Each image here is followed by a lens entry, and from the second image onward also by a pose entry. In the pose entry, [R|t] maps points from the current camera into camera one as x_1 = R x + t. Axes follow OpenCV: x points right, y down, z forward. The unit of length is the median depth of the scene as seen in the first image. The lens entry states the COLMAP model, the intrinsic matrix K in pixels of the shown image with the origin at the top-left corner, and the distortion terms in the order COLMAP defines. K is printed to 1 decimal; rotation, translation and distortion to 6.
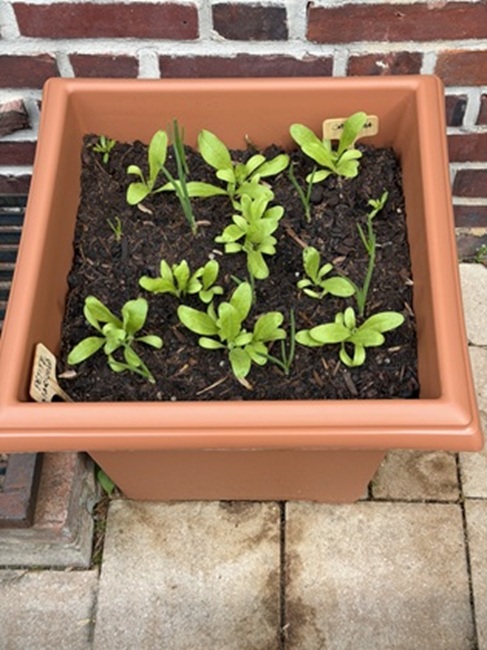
lens RADIAL K [[920.0, 0, 242.3], [0, 920.0, 327.8], [0, 0, 1]] dist [0.248231, -0.689297]
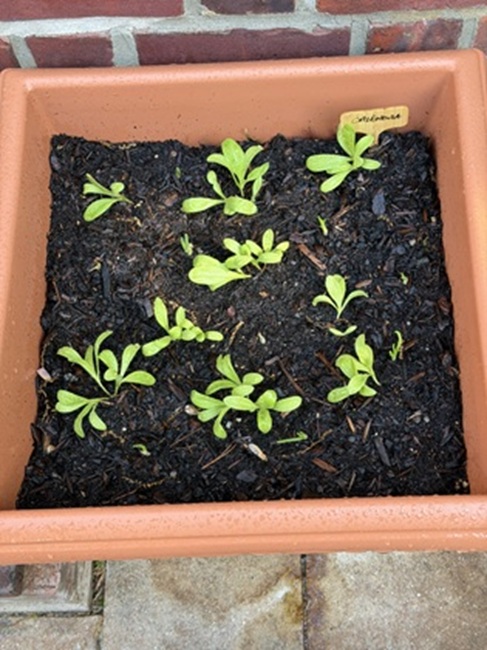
lens RADIAL K [[920.0, 0, 242.3], [0, 920.0, 327.8], [0, 0, 1]] dist [0.248231, -0.689297]
pose [[0.999259, -0.037569, -0.008329, 0.000628], [0.038370, 0.989214, 0.141362, -0.143284], [0.002929, -0.141577, 0.989923, 0.149415]]
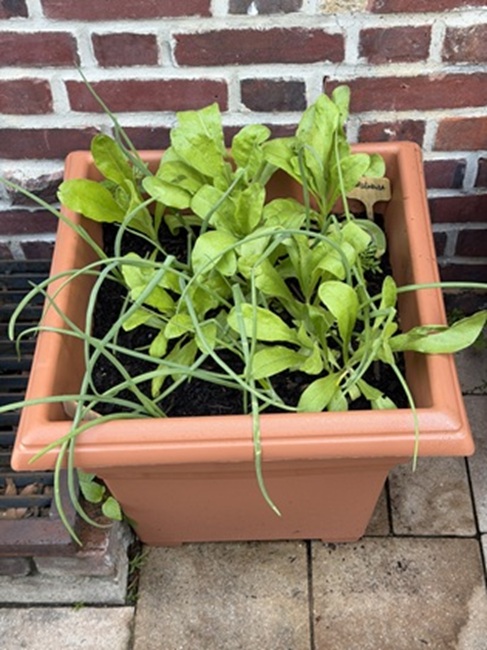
lens RADIAL K [[920.0, 0, 242.3], [0, 920.0, 327.8], [0, 0, 1]] dist [0.248231, -0.689297]
pose [[0.999891, -0.013516, 0.005884, -0.036487], [0.014178, 0.991043, -0.132786, 0.095386], [-0.004036, 0.132855, 0.991127, -0.079365]]
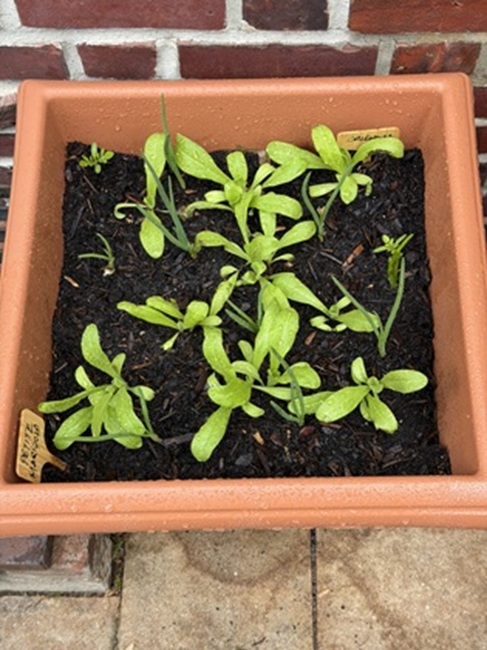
lens RADIAL K [[920.0, 0, 242.3], [0, 920.0, 327.8], [0, 0, 1]] dist [0.248231, -0.689297]
pose [[0.999931, -0.006470, 0.009806, -0.038306], [0.005365, 0.994051, 0.108784, -0.117318], [-0.010451, -0.108724, 0.994017, 0.090975]]
